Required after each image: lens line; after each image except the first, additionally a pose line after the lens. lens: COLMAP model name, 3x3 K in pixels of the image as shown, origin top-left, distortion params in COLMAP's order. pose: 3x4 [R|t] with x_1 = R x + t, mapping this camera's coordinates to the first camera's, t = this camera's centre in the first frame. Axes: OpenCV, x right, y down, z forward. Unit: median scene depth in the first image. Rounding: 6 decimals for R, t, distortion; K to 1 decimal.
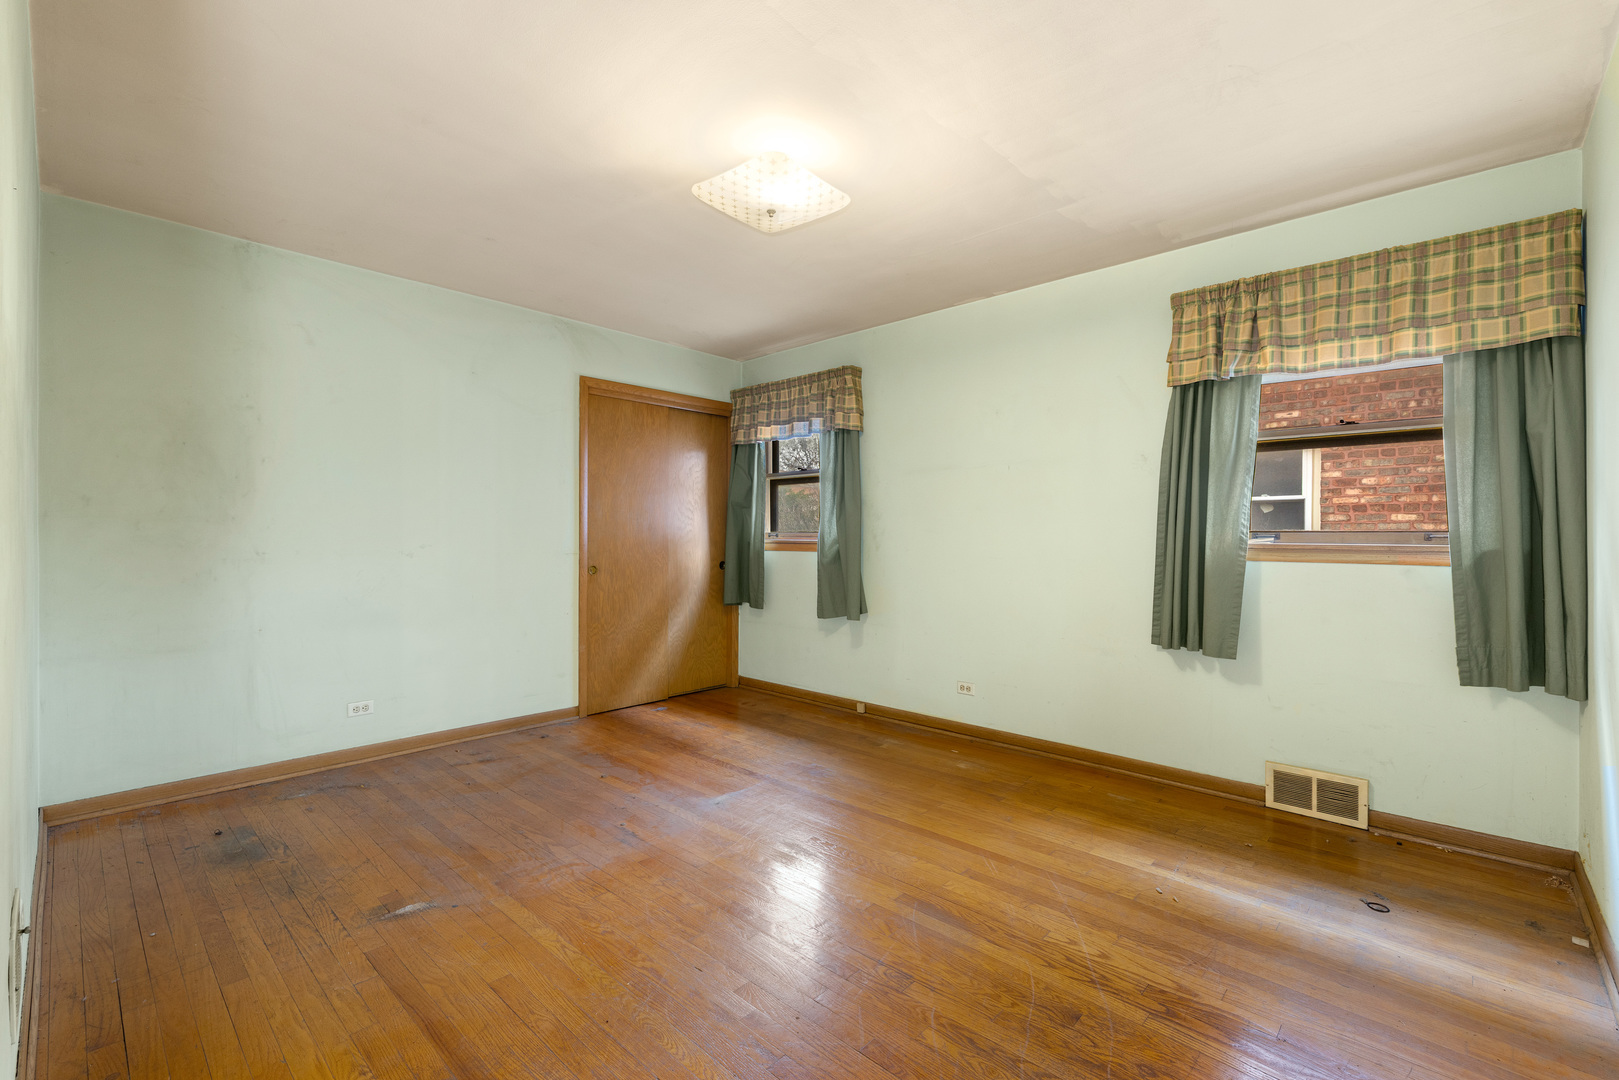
lens RADIAL K [[701.5, 0, 811.5], [0, 701.5, 537.9], [0, 0, 1]] dist [-0.002101, 0.000243]
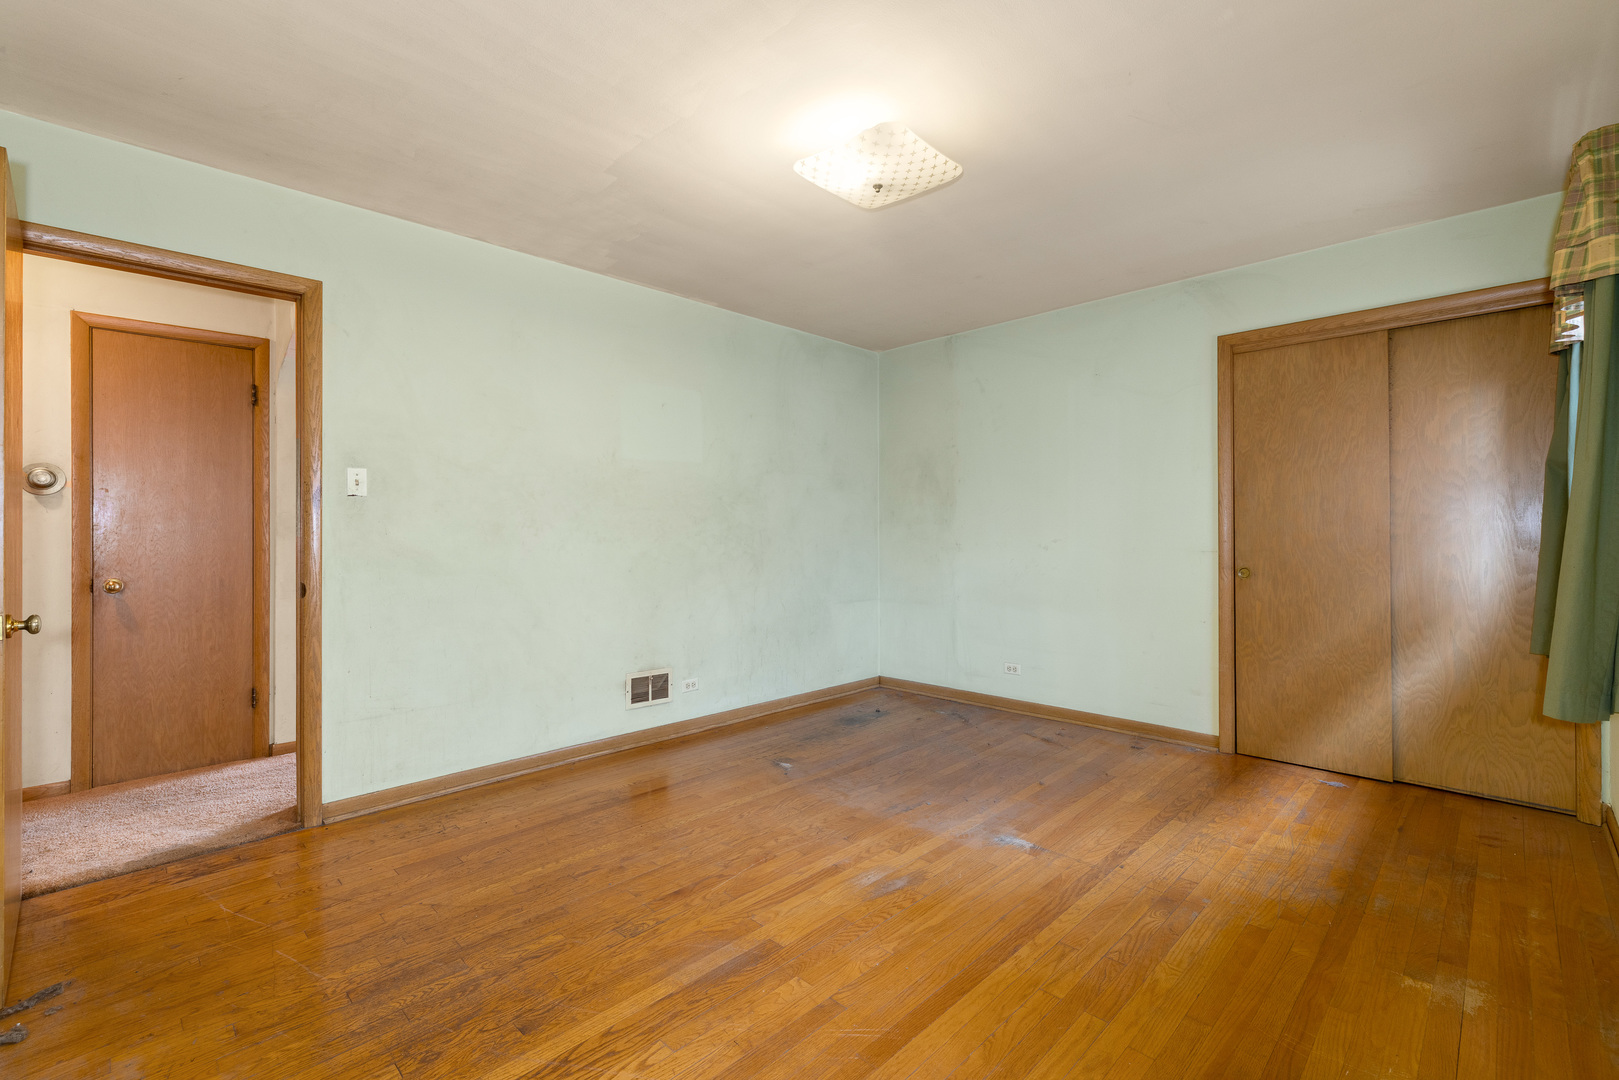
lens RADIAL K [[701.5, 0, 811.5], [0, 701.5, 537.9], [0, 0, 1]] dist [-0.002101, 0.000243]
pose [[-0.030803, 0.003059, -0.999521, 0.684937], [0.003389, 0.999990, 0.002956, 0.002357], [0.999520, -0.003296, -0.030814, 0.736683]]
